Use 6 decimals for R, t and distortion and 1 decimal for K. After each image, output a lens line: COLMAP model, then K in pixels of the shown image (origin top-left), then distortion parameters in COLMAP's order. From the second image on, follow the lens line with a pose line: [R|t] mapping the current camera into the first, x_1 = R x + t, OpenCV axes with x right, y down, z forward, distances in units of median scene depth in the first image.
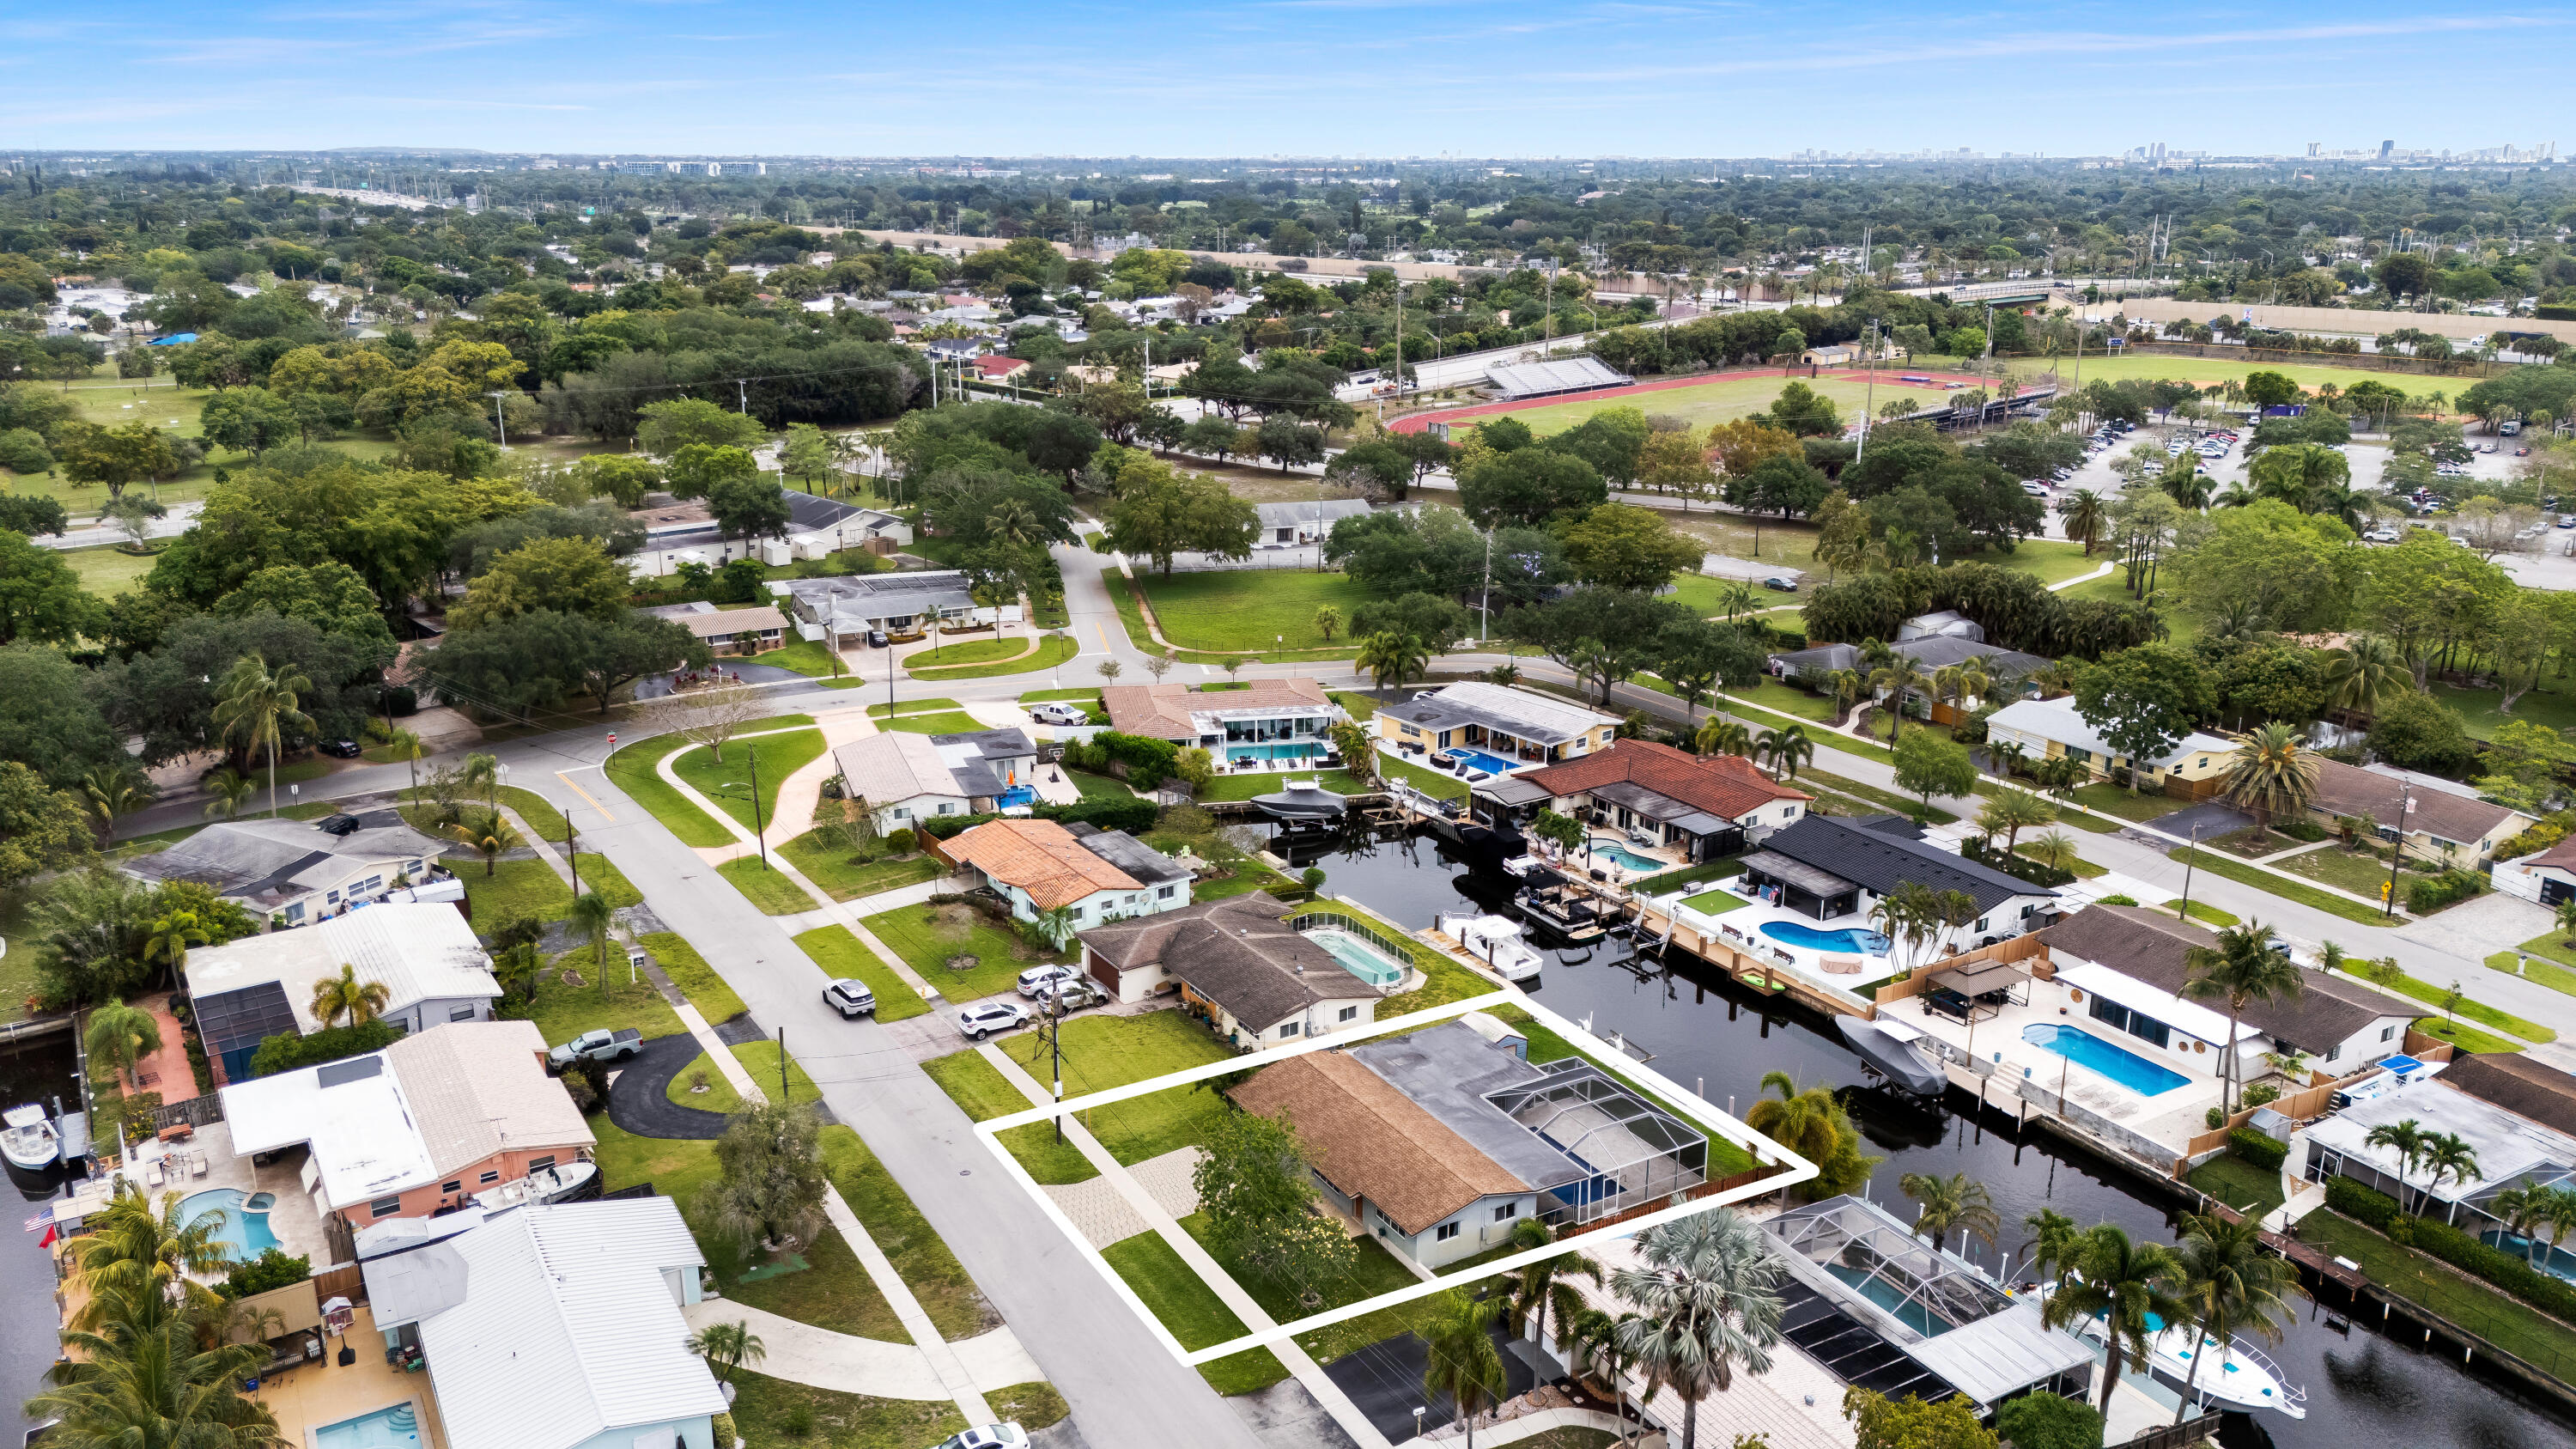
lens RADIAL K [[1873.2, 0, 1288.0], [0, 1873.2, 724.5], [0, 0, 1]] dist [0.079528, -0.088684]
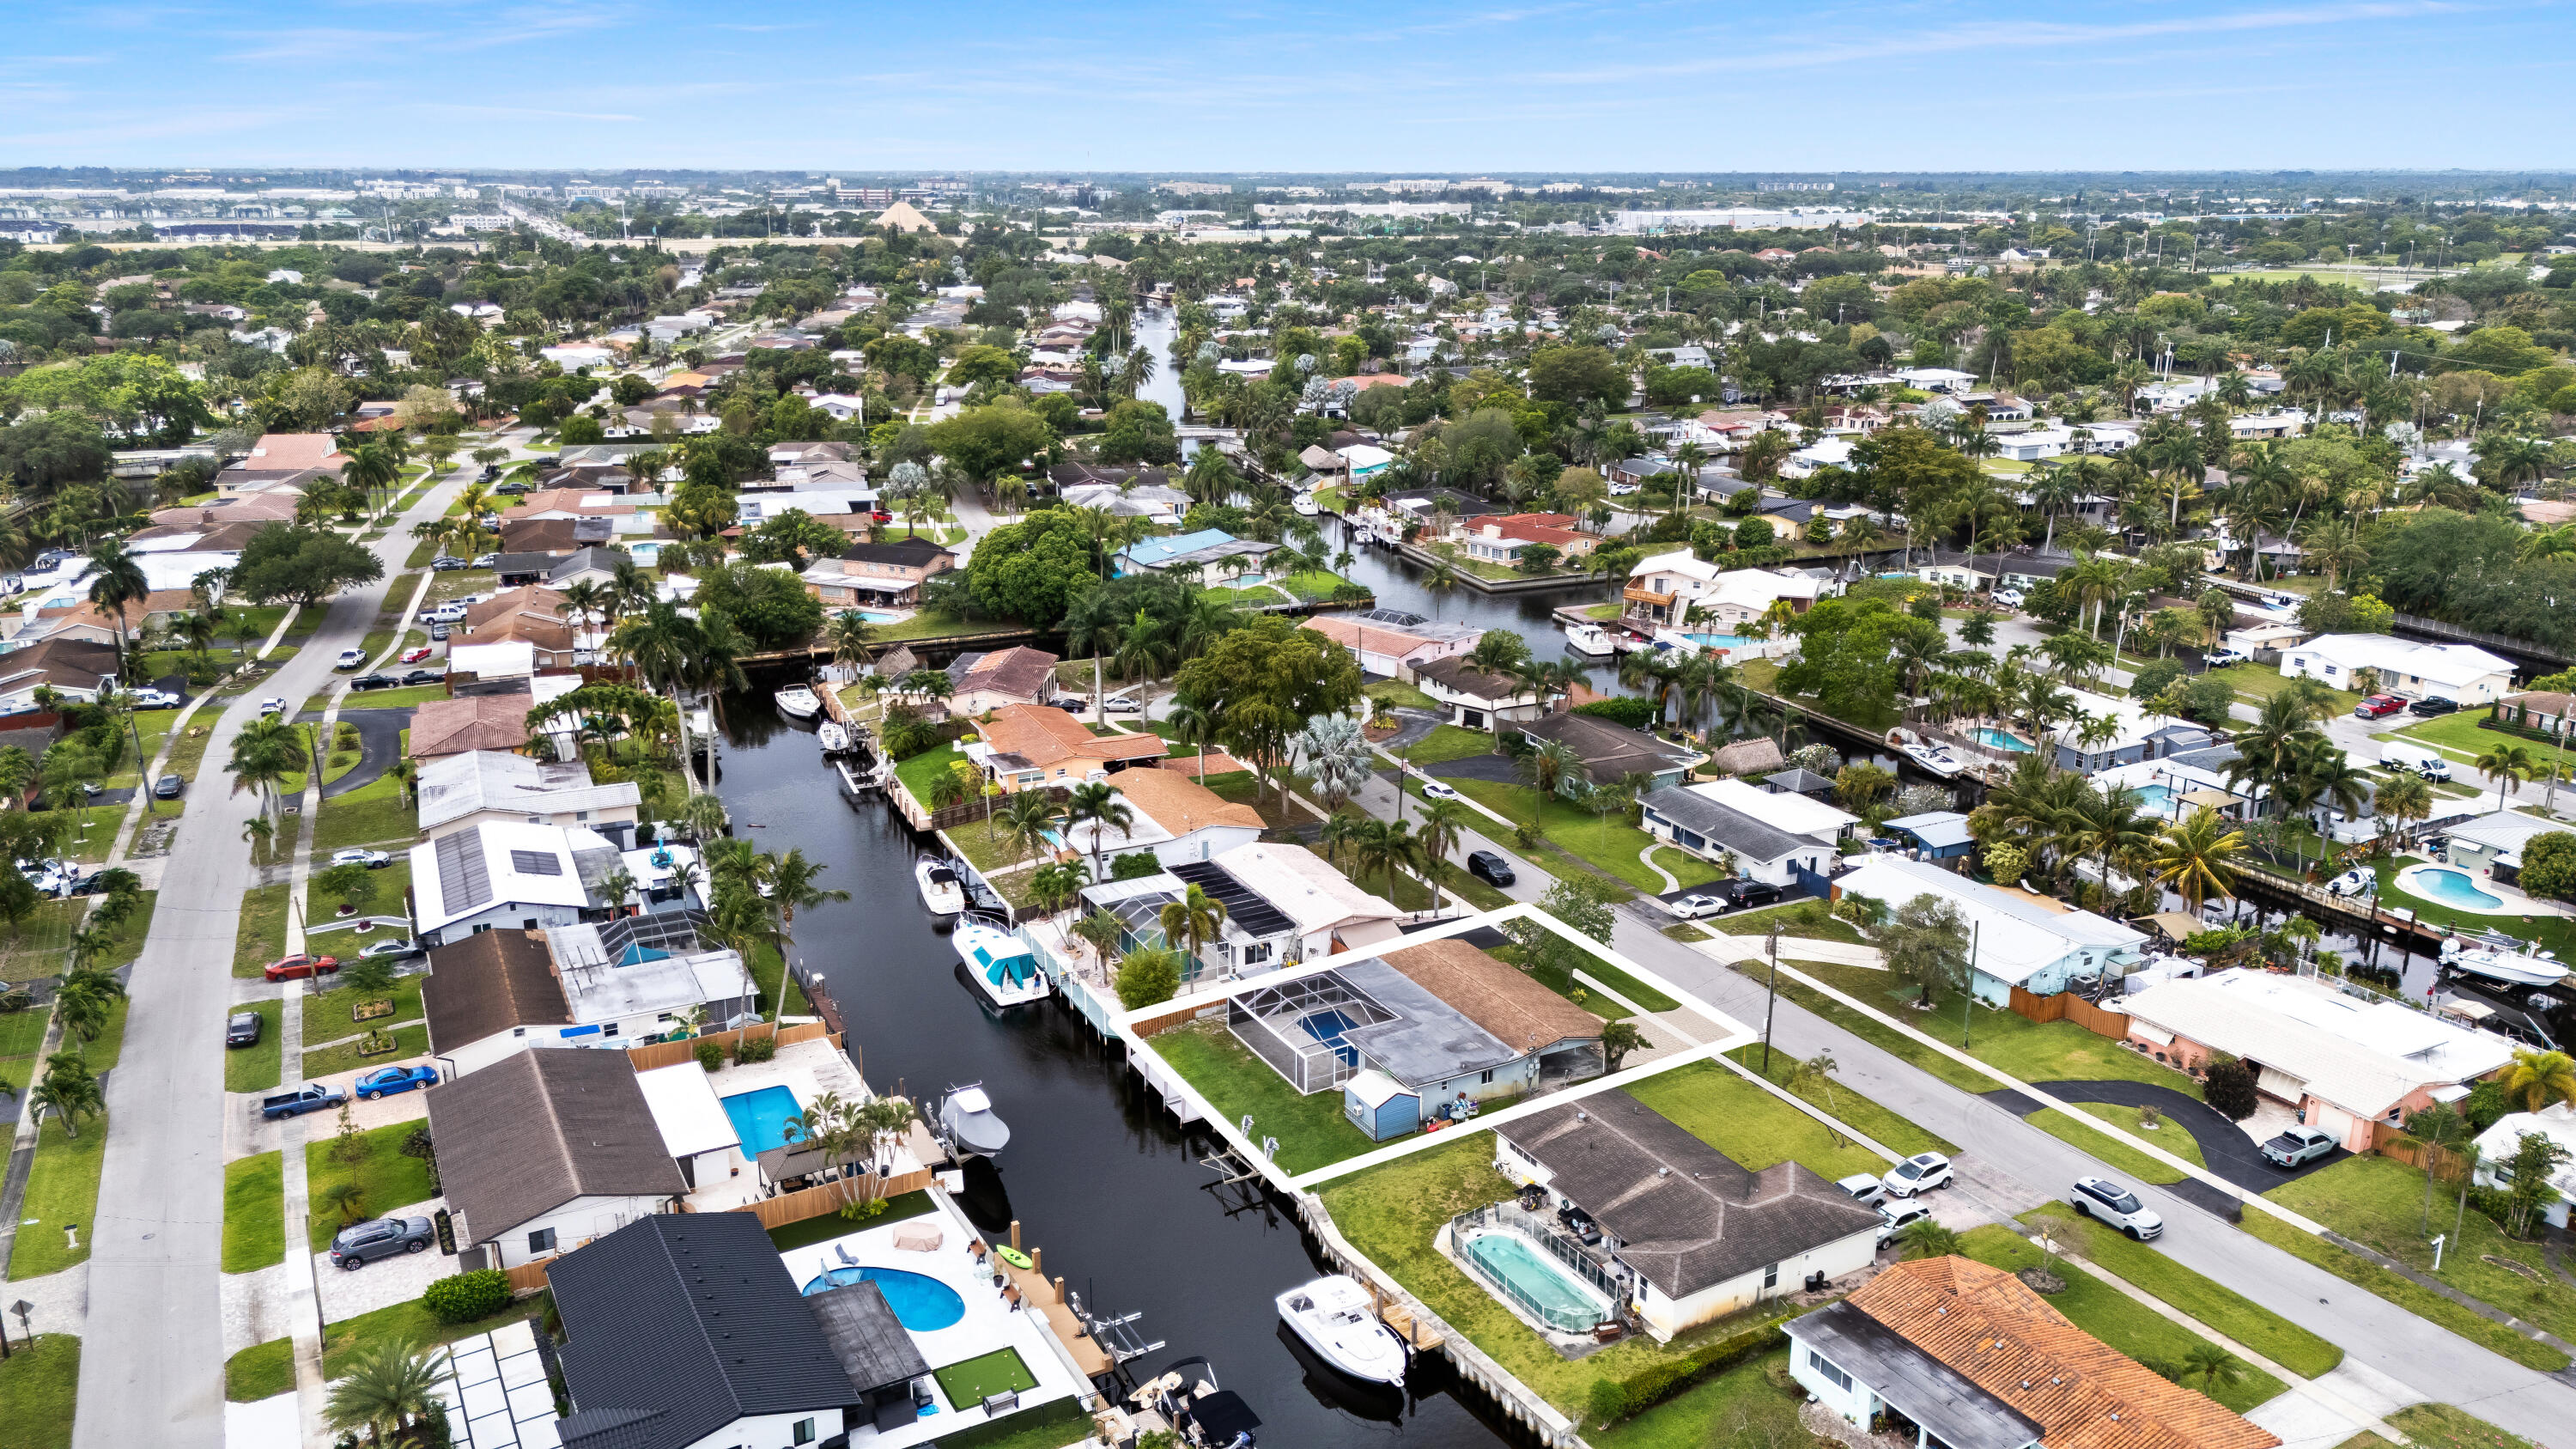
lens RADIAL K [[1873.2, 0, 1288.0], [0, 1873.2, 724.5], [0, 0, 1]] dist [0.079528, -0.088684]
pose [[-0.999326, -0.017481, 0.032268, 0.105045], [0.002891, 0.839033, 0.544072, -0.445730], [-0.036585, 0.543799, -0.838418, 1.405543]]
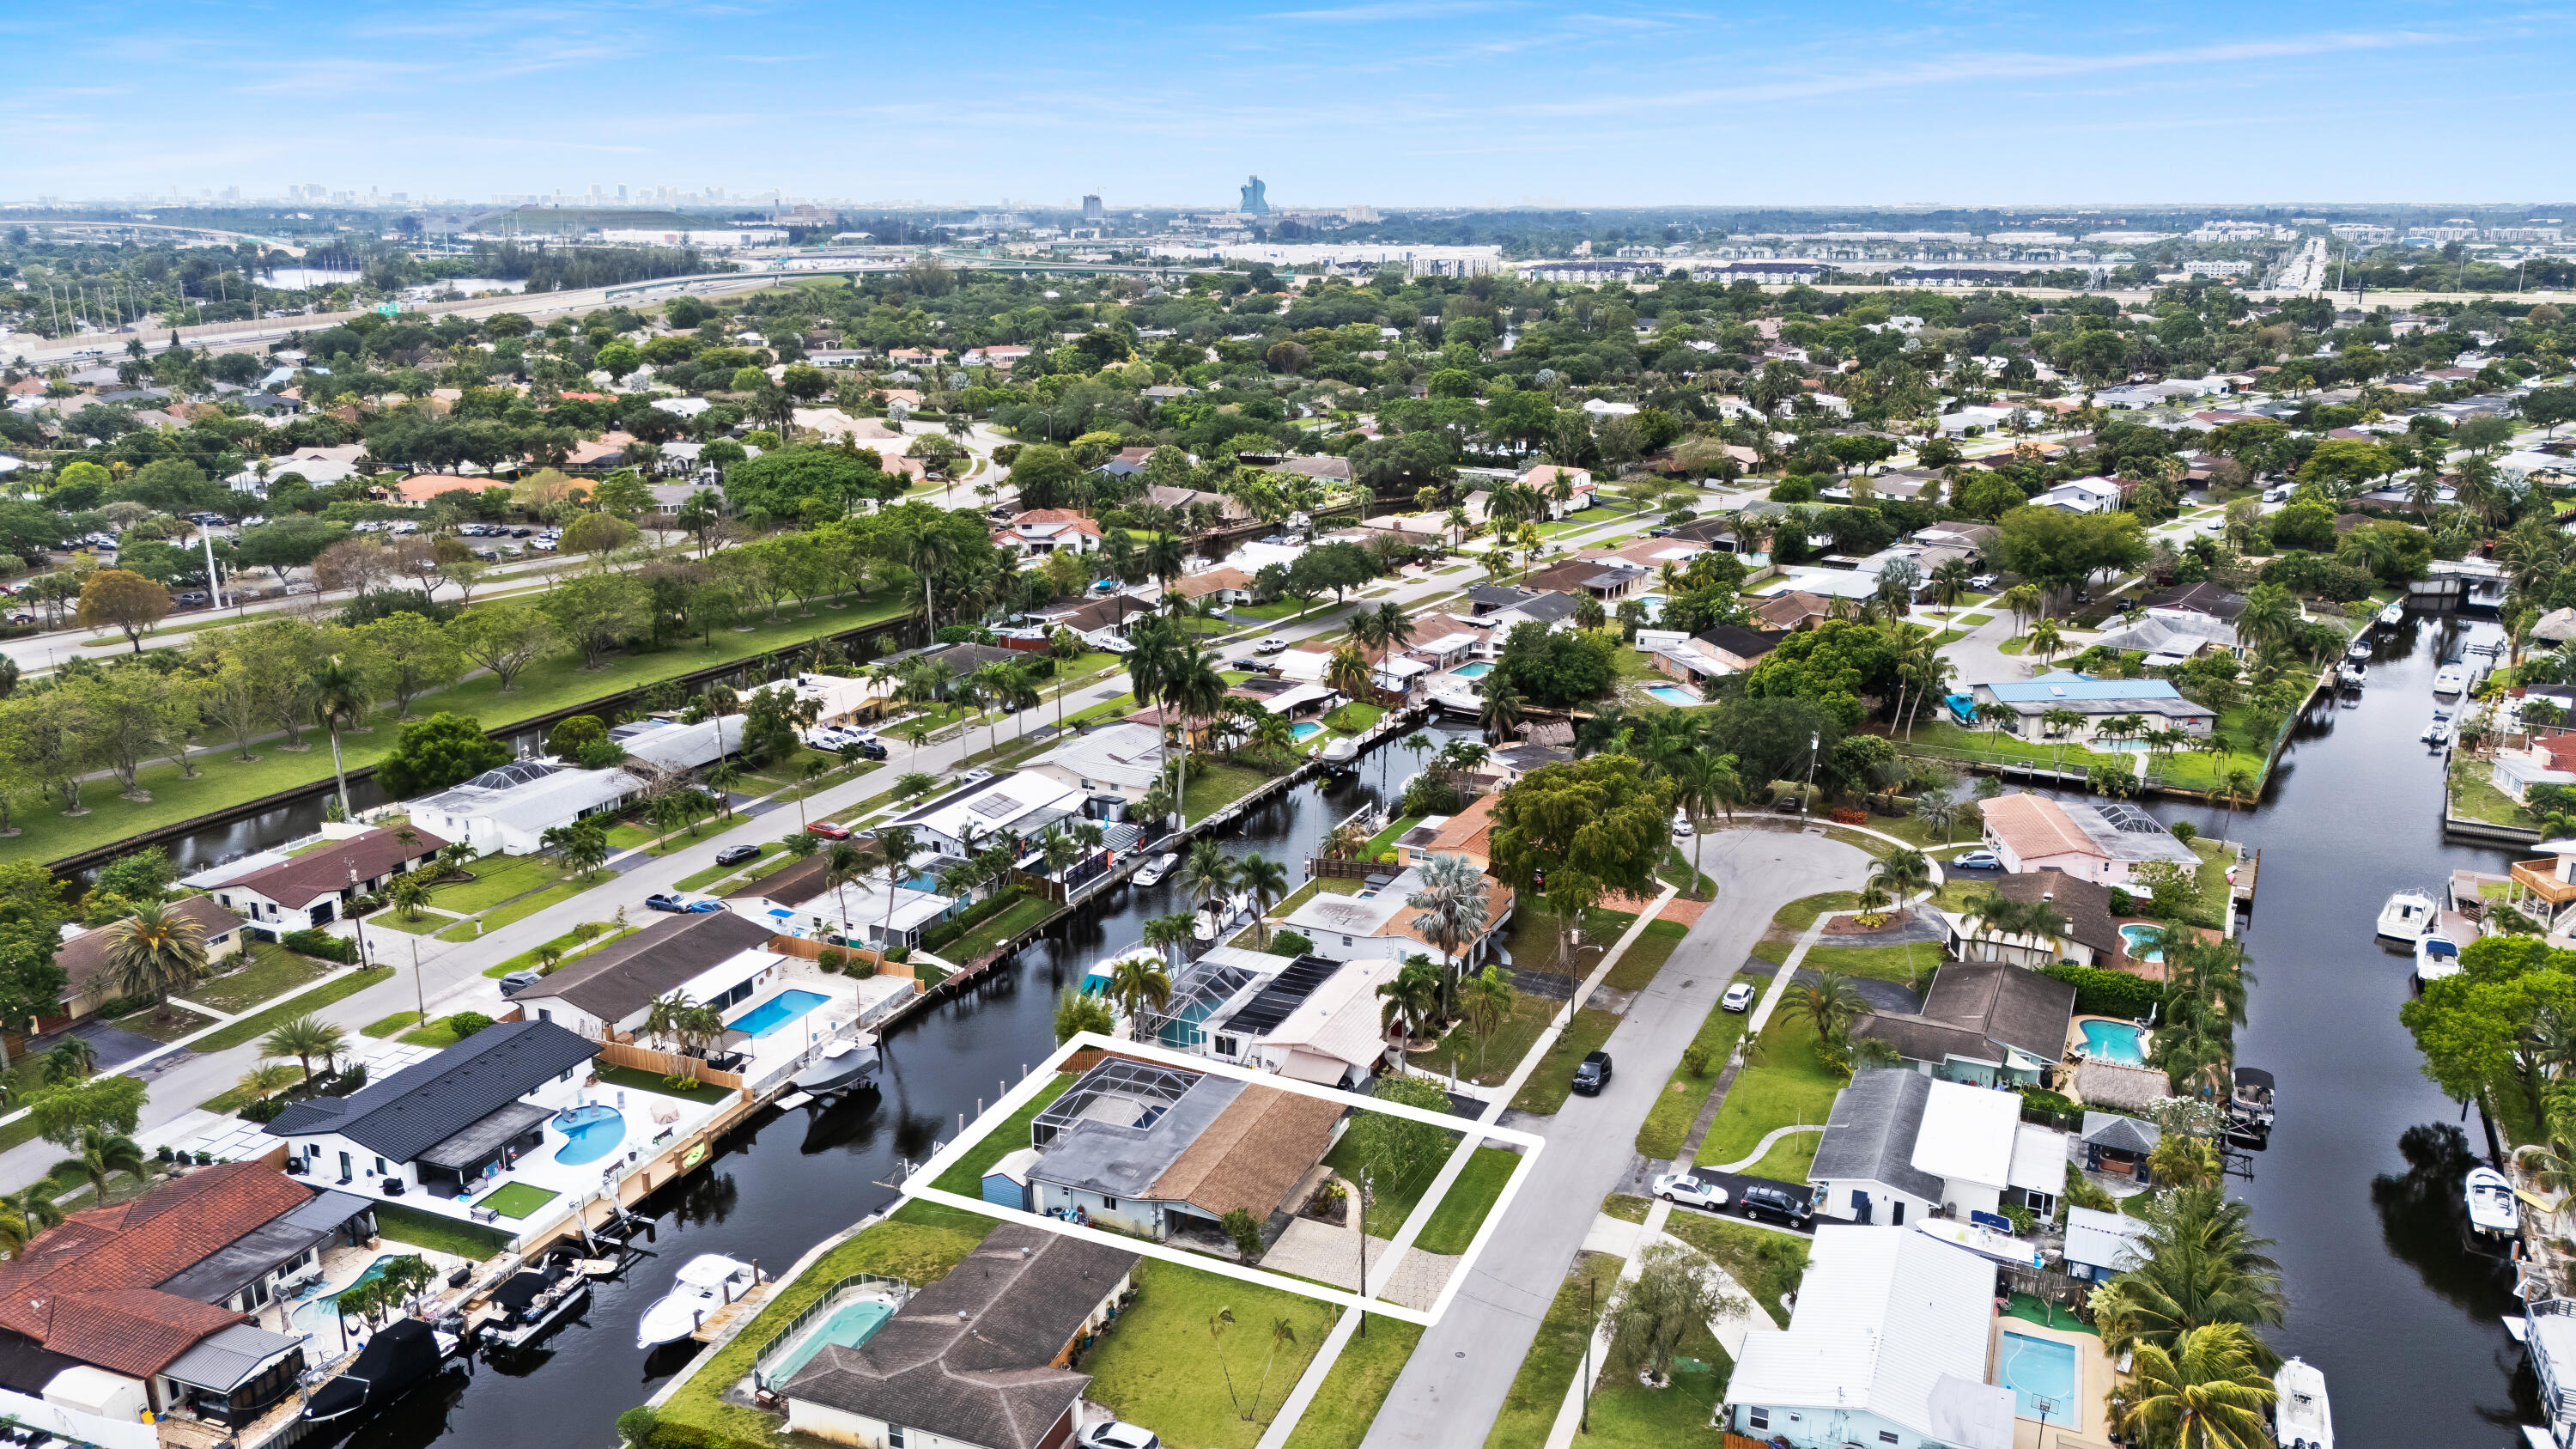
lens RADIAL K [[1873.2, 0, 1288.0], [0, 1873.2, 724.5], [0, 0, 1]] dist [0.079528, -0.088684]
pose [[-0.596352, -0.219043, 0.772259, -0.619476], [0.224782, 0.877992, 0.422614, -0.391794], [-0.770608, 0.425617, -0.474355, 1.036476]]
